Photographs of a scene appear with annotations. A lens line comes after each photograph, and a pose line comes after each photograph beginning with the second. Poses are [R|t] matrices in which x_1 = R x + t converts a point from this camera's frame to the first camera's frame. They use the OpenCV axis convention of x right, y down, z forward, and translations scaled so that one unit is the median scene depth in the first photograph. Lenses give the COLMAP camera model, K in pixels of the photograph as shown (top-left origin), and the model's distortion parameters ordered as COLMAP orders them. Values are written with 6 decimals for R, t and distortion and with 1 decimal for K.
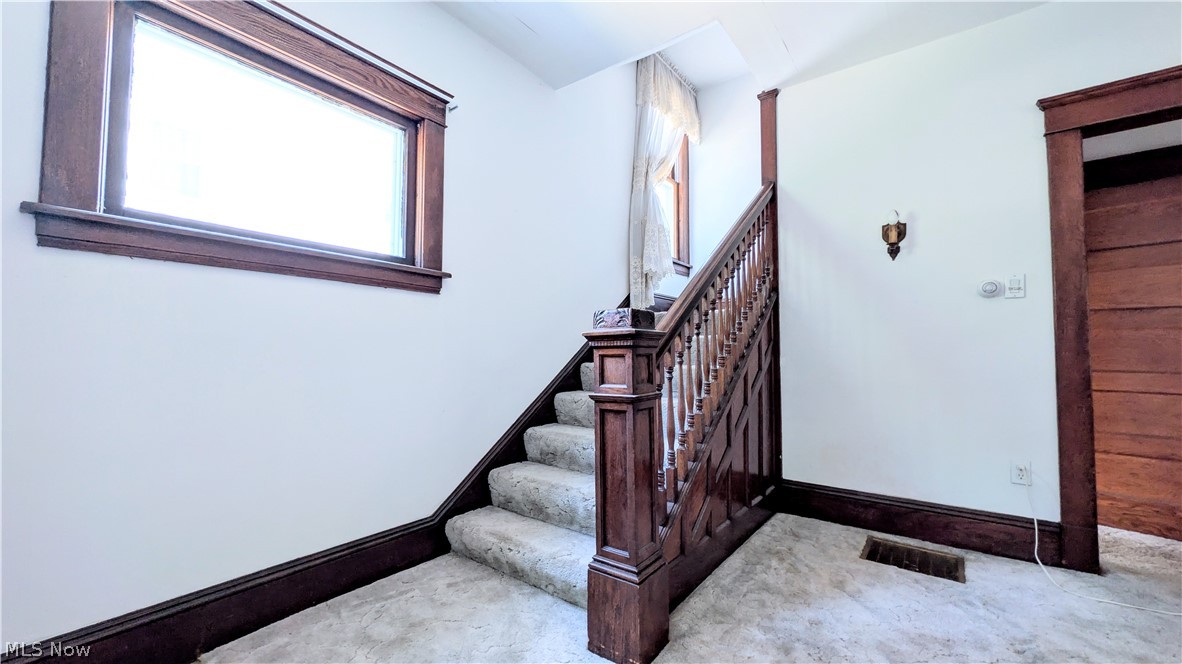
lens RADIAL K [[456.2, 0, 588.7], [0, 456.2, 334.9], [0, 0, 1]] dist [0.004399, 0.000455]
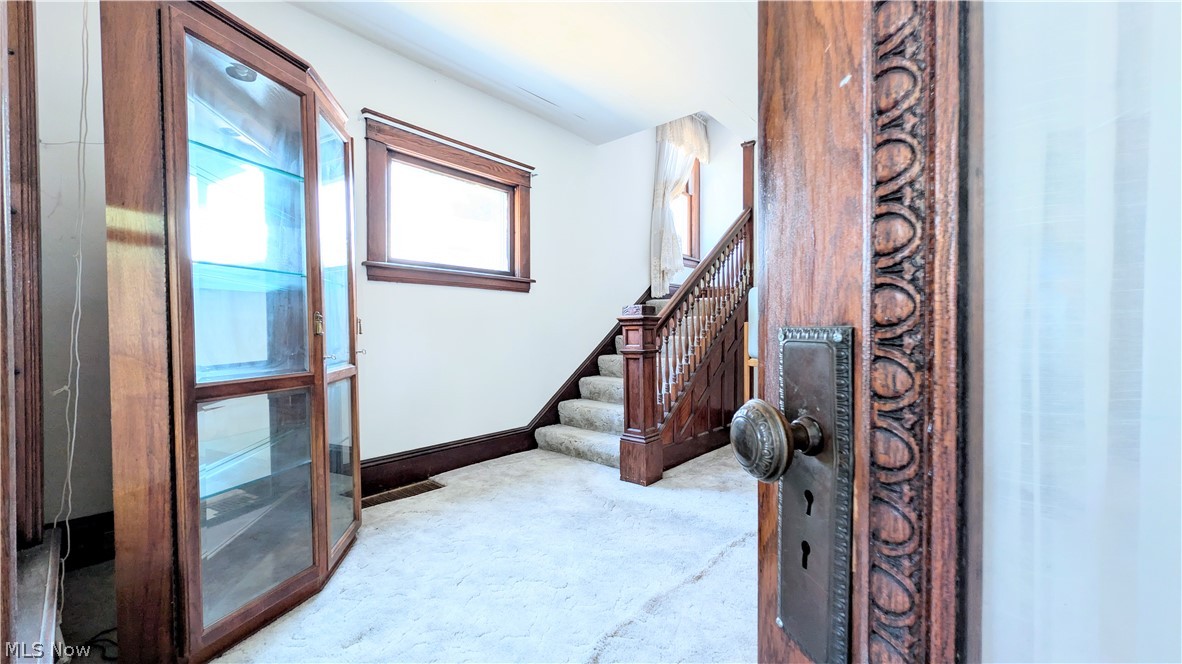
lens RADIAL K [[456.2, 0, 588.7], [0, 456.2, 334.9], [0, 0, 1]] dist [0.004399, 0.000455]
pose [[0.997190, -0.003525, -0.074831, 0.009501], [0.007415, 0.998631, 0.051775, -0.023866], [0.074546, -0.052184, 0.995851, -0.662787]]
